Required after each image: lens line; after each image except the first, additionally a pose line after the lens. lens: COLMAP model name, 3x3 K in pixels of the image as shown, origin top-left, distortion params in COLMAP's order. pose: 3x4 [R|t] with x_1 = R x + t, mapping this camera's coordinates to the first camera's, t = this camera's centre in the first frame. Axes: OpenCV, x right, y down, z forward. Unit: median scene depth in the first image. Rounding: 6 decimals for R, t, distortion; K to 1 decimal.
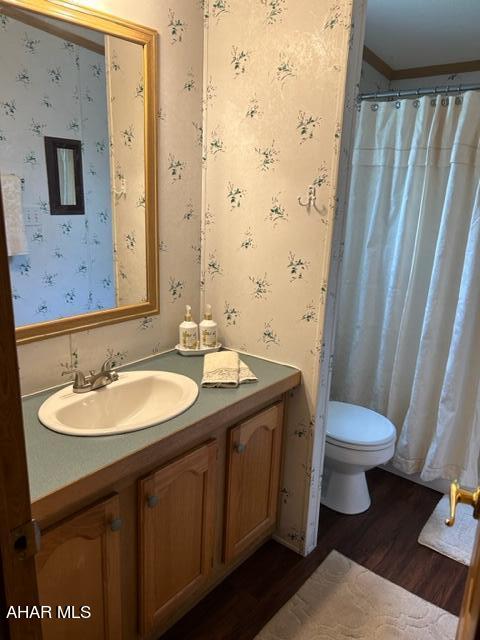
lens RADIAL K [[483.7, 0, 238.1], [0, 483.7, 324.4], [0, 0, 1]] dist [0.053399, -0.063024]
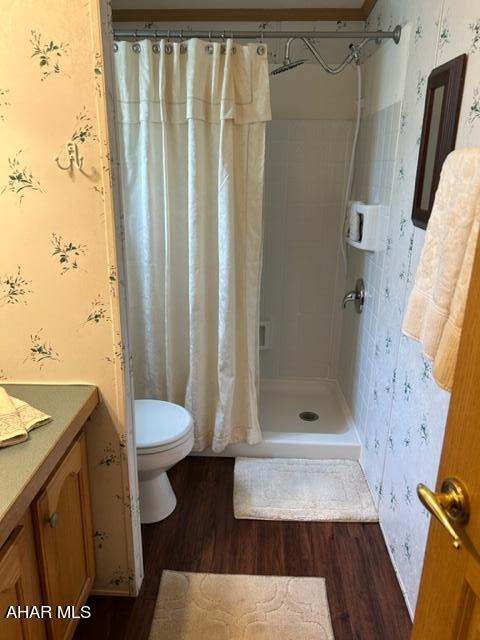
lens RADIAL K [[483.7, 0, 238.1], [0, 483.7, 324.4], [0, 0, 1]] dist [0.053399, -0.063024]
pose [[0.796242, -0.212050, 0.566598, -0.106373], [0.174995, 0.977252, 0.119816, -0.052239], [-0.579116, 0.003749, 0.815236, 0.225138]]
